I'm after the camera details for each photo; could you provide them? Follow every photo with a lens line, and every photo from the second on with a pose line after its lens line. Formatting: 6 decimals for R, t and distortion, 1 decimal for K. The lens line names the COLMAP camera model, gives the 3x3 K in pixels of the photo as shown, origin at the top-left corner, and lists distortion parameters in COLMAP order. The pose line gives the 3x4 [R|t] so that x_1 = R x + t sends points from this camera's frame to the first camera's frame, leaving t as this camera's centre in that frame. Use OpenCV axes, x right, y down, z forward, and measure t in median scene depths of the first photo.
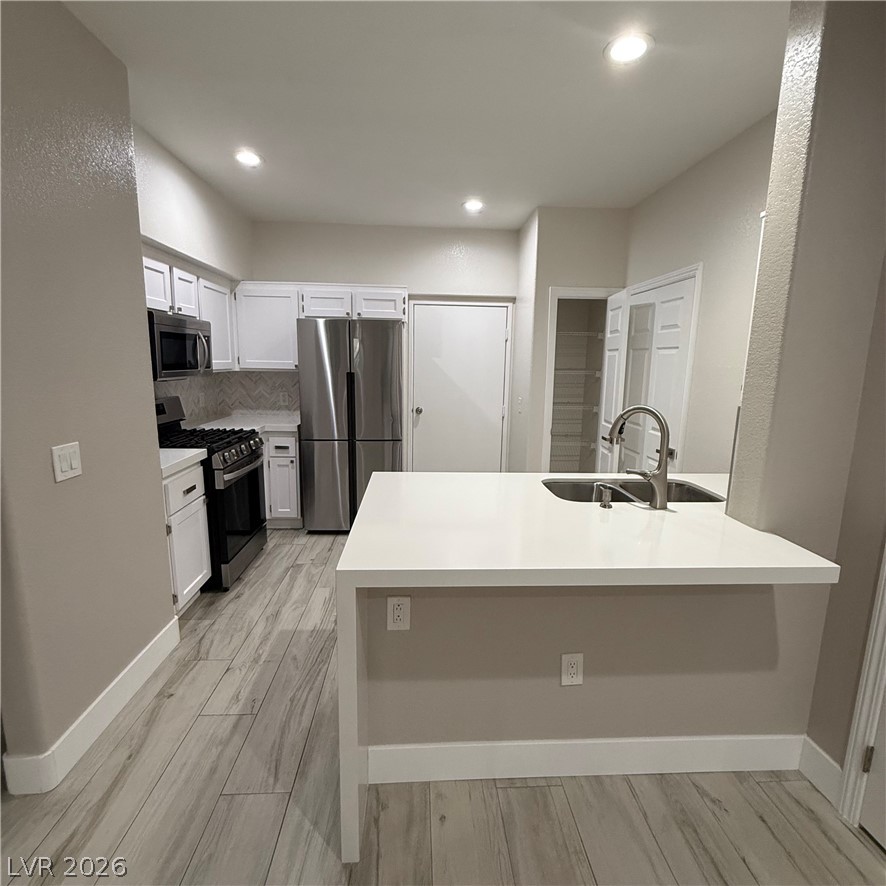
lens RADIAL K [[468.3, 0, 444.4], [0, 468.3, 438.1], [0, 0, 1]] dist [-0.002101, -0.000839]
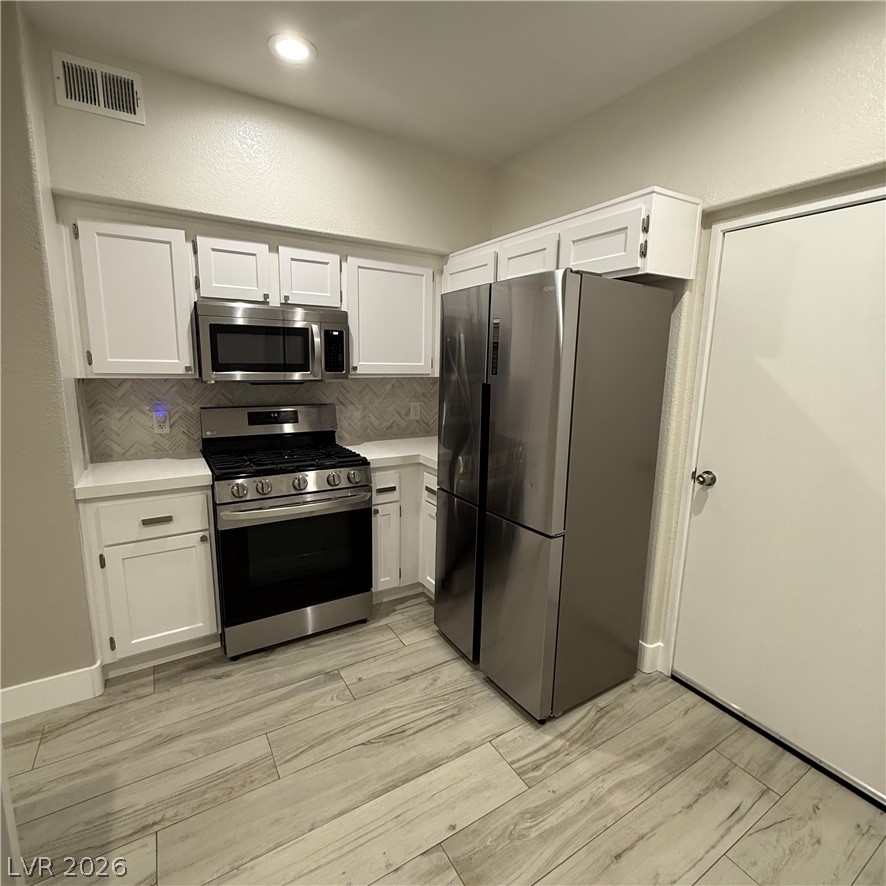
lens RADIAL K [[468.3, 0, 444.4], [0, 468.3, 438.1], [0, 0, 1]] dist [-0.002101, -0.000839]
pose [[0.476076, 0.140753, -0.868067, 0.254838], [-0.152259, 0.985393, 0.076274, -0.116191], [0.866123, 0.095859, 0.490553, 0.719579]]
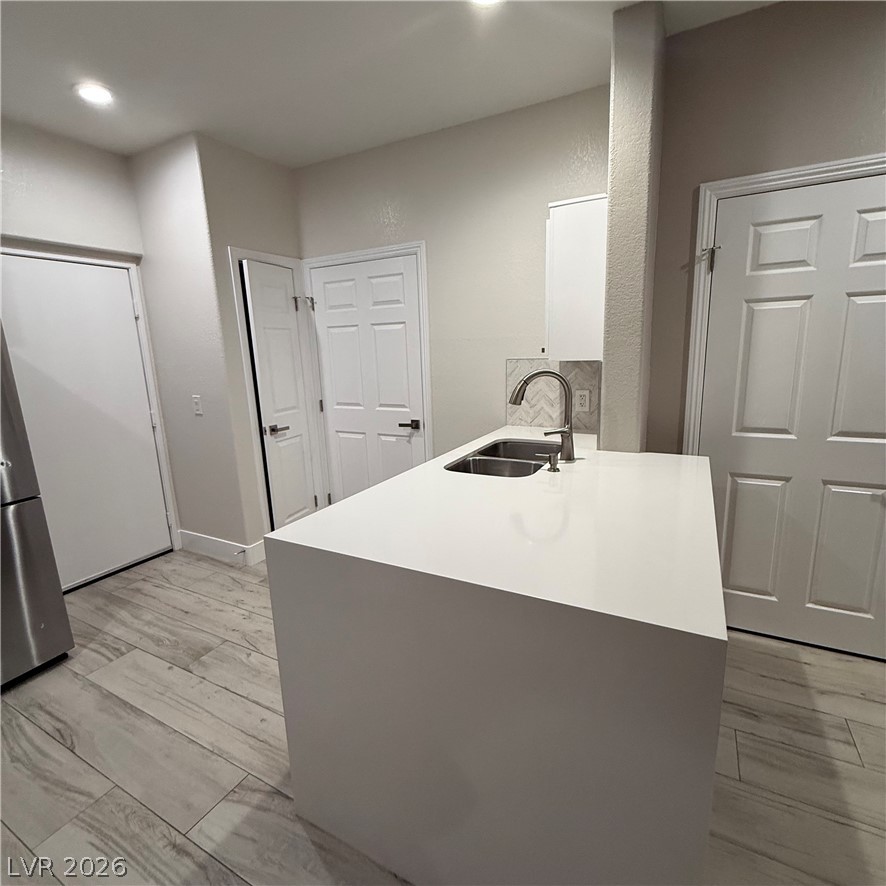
lens RADIAL K [[463.9, 0, 443.0], [0, 463.9, 443.0], [0, 0, 1]] dist [0.001399, -0.000144]
pose [[0.521181, -0.207135, 0.827928, -0.300207], [0.180772, 0.974882, 0.130105, -0.043288], [-0.834081, 0.081858, 0.545534, 0.321710]]
